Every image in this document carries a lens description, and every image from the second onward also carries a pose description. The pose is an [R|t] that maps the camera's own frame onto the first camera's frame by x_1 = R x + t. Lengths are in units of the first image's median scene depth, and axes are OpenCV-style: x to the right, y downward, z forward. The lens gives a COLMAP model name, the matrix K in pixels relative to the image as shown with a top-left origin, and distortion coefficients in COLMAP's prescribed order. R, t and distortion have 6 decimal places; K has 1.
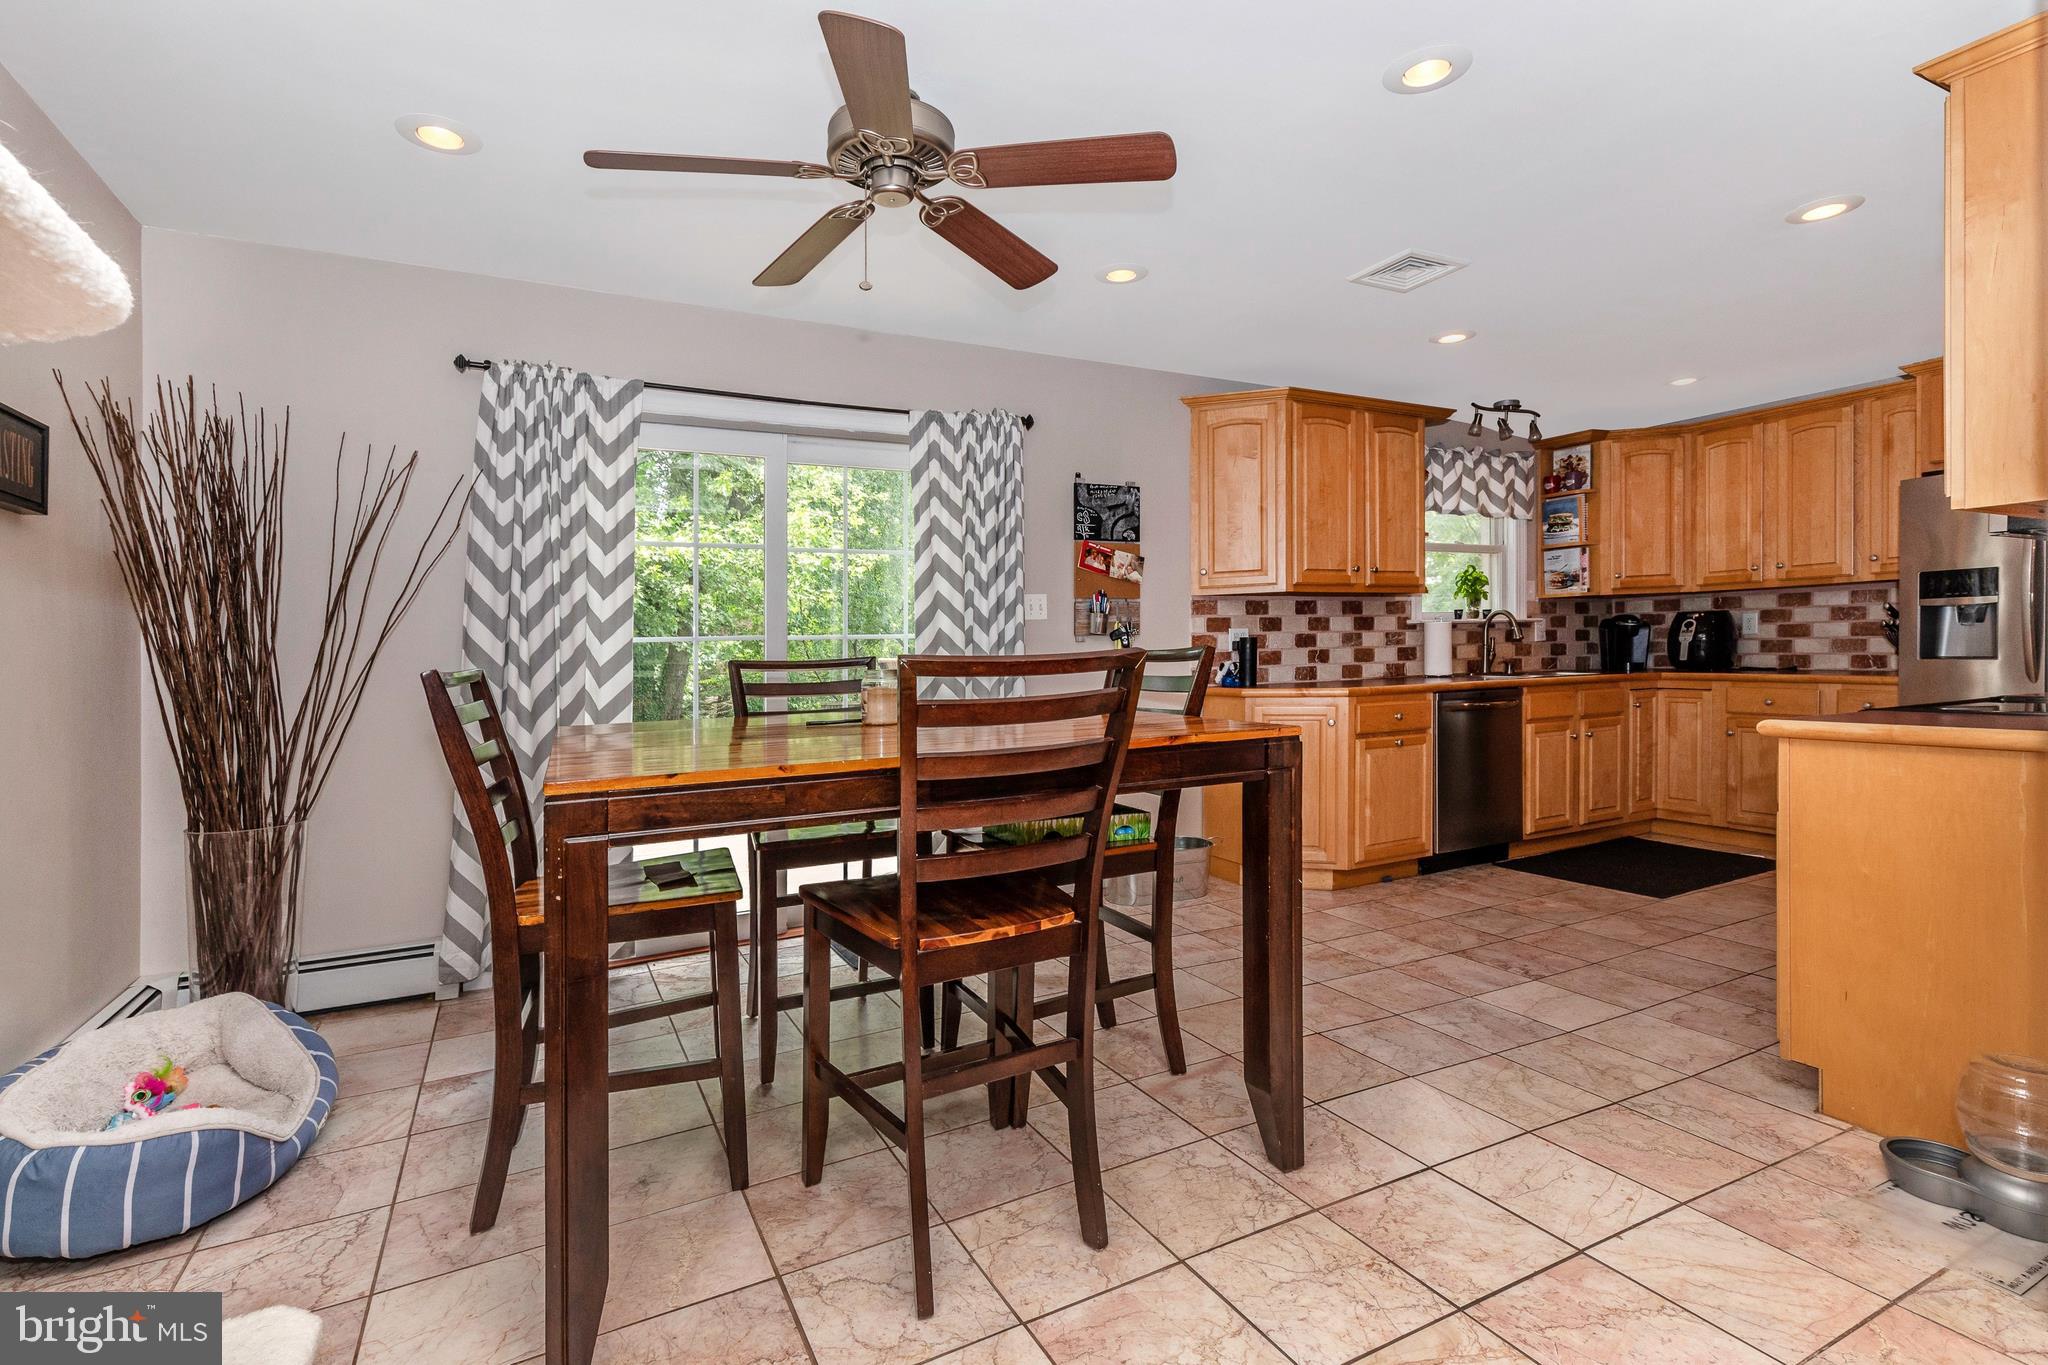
lens RADIAL K [[925.8, 0, 980.0], [0, 925.8, 685.9], [0, 0, 1]] dist [-0.001298, -0.000621]
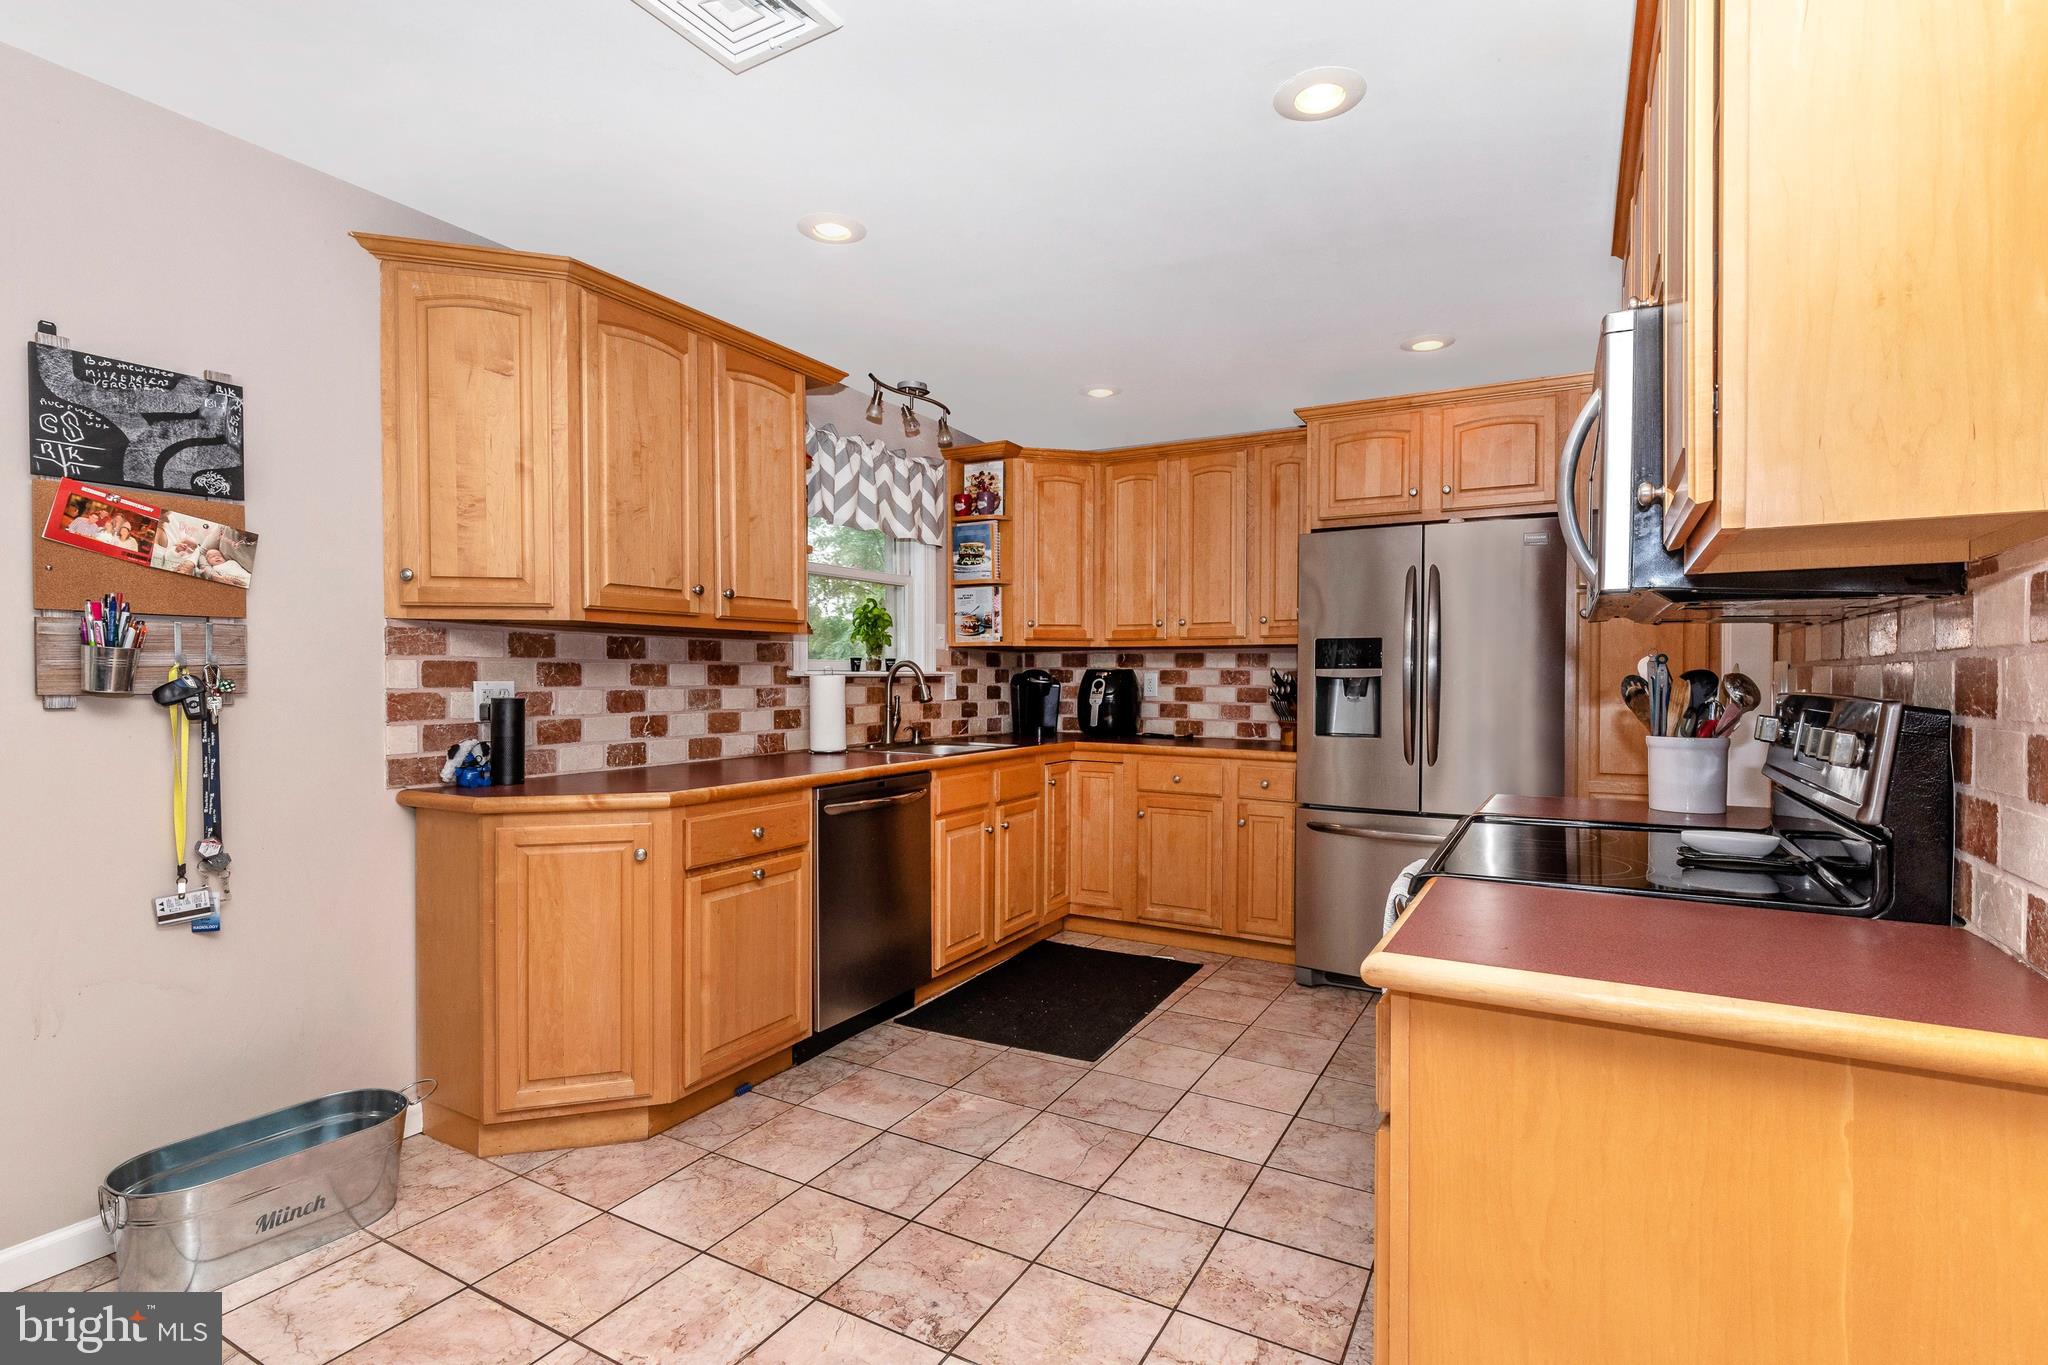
lens RADIAL K [[983.6, 0, 1014.9], [0, 983.6, 726.6], [0, 0, 1]] dist [0.000317, -0.001746]
pose [[0.818058, -0.005840, 0.575105, 0.191783], [0.001285, 0.999965, 0.008326, -0.038488], [-0.575134, -0.006073, 0.818037, 0.322815]]
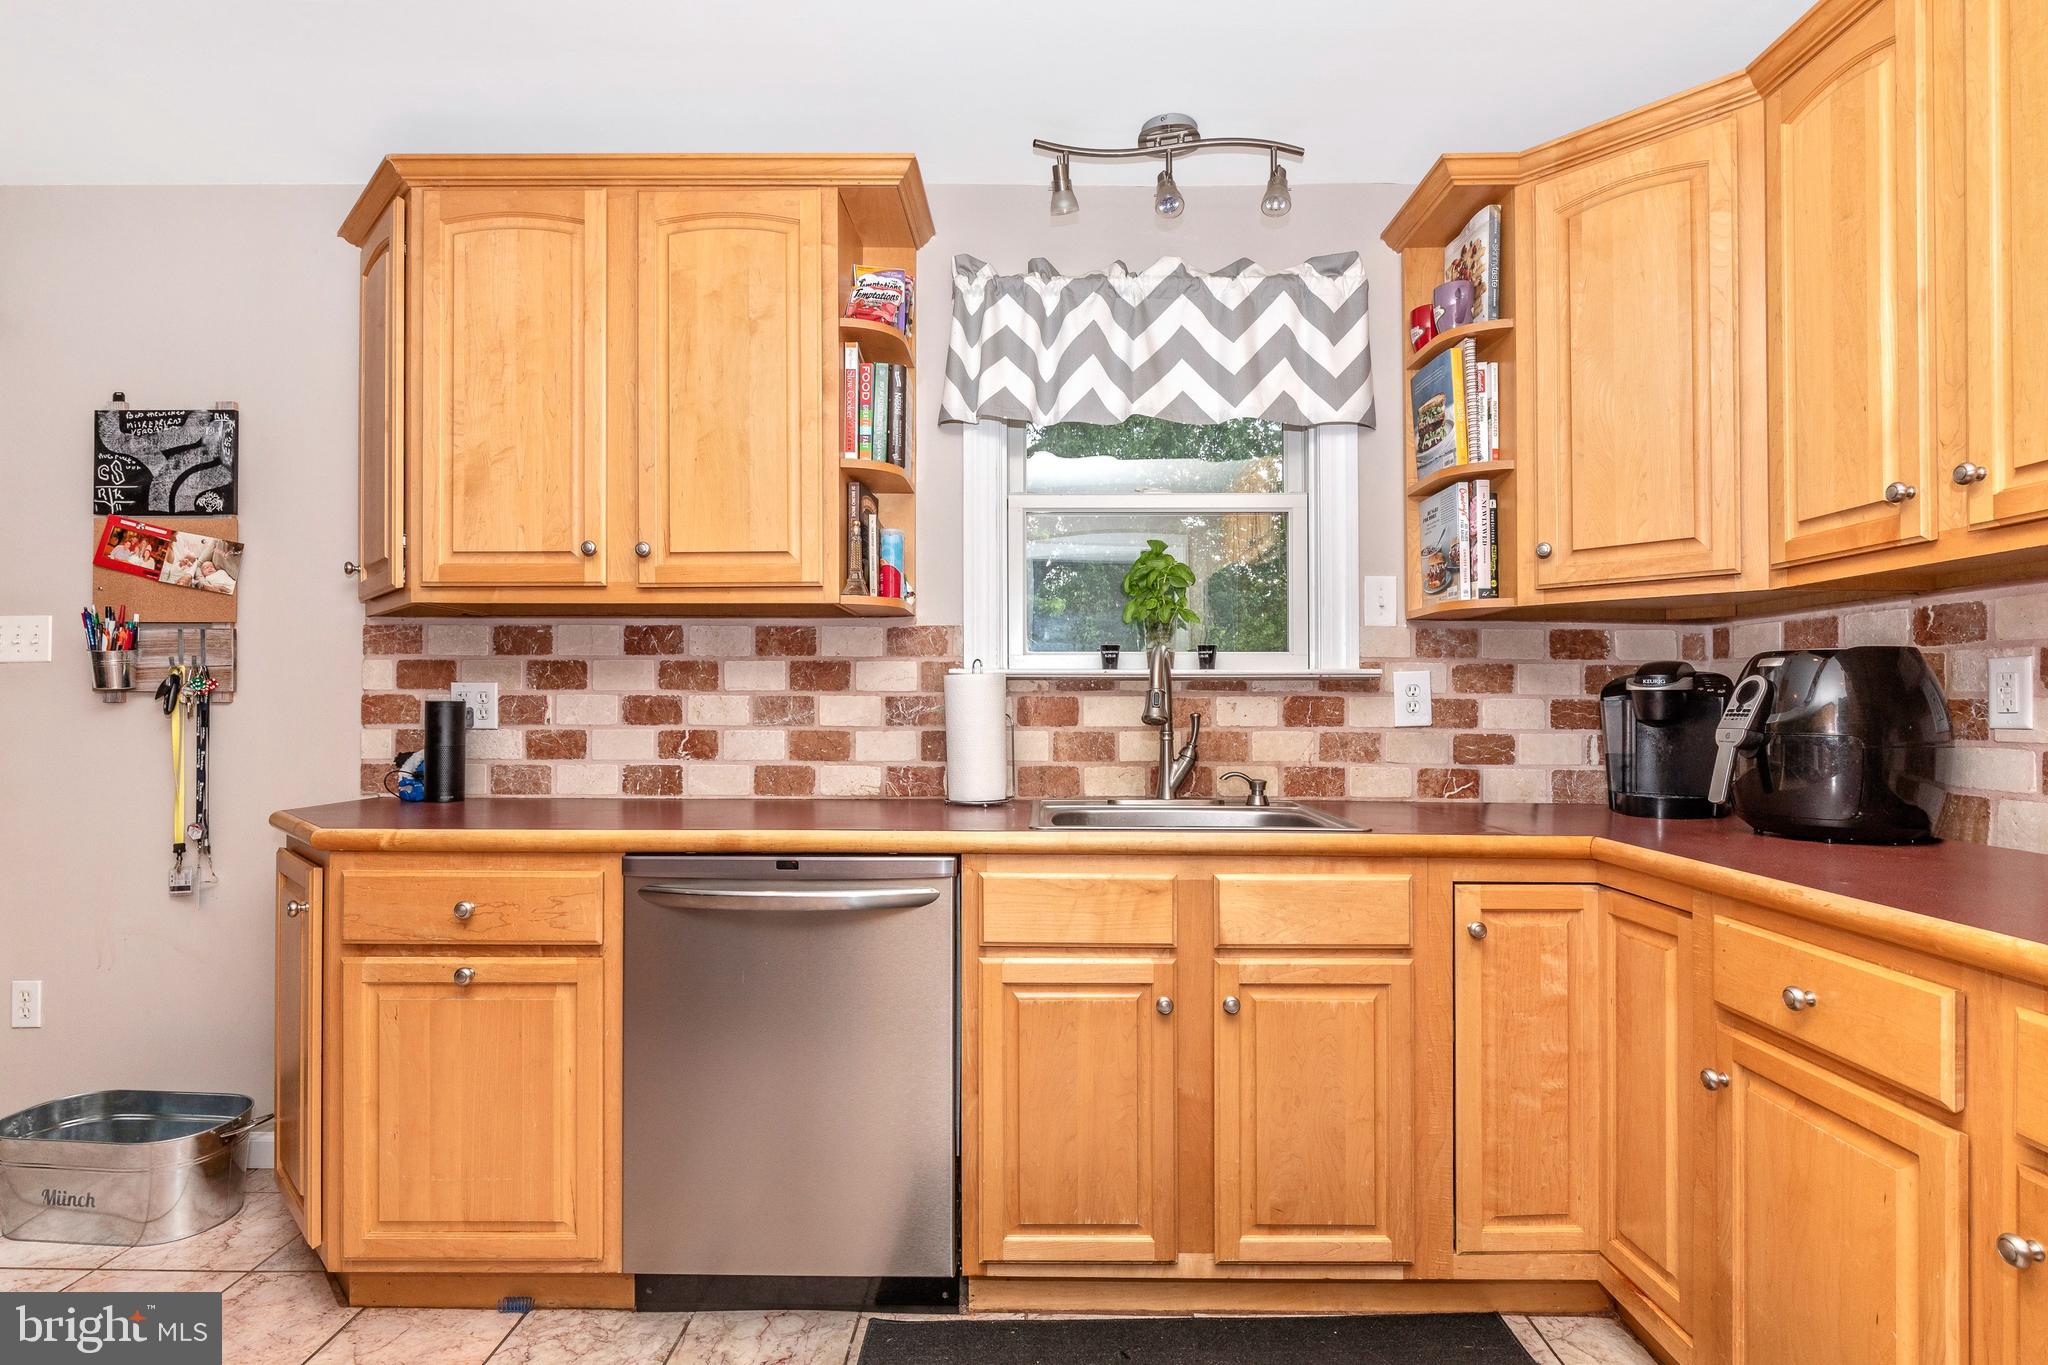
lens RADIAL K [[983.6, 0, 1011.0], [0, 983.6, 709.9], [0, 0, 1]] dist [0.000317, -0.001746]
pose [[0.901329, 0.027389, -0.432269, 0.755361], [-0.039551, 0.999034, -0.019170, -0.048157], [0.431326, 0.034375, 0.901541, 0.643631]]
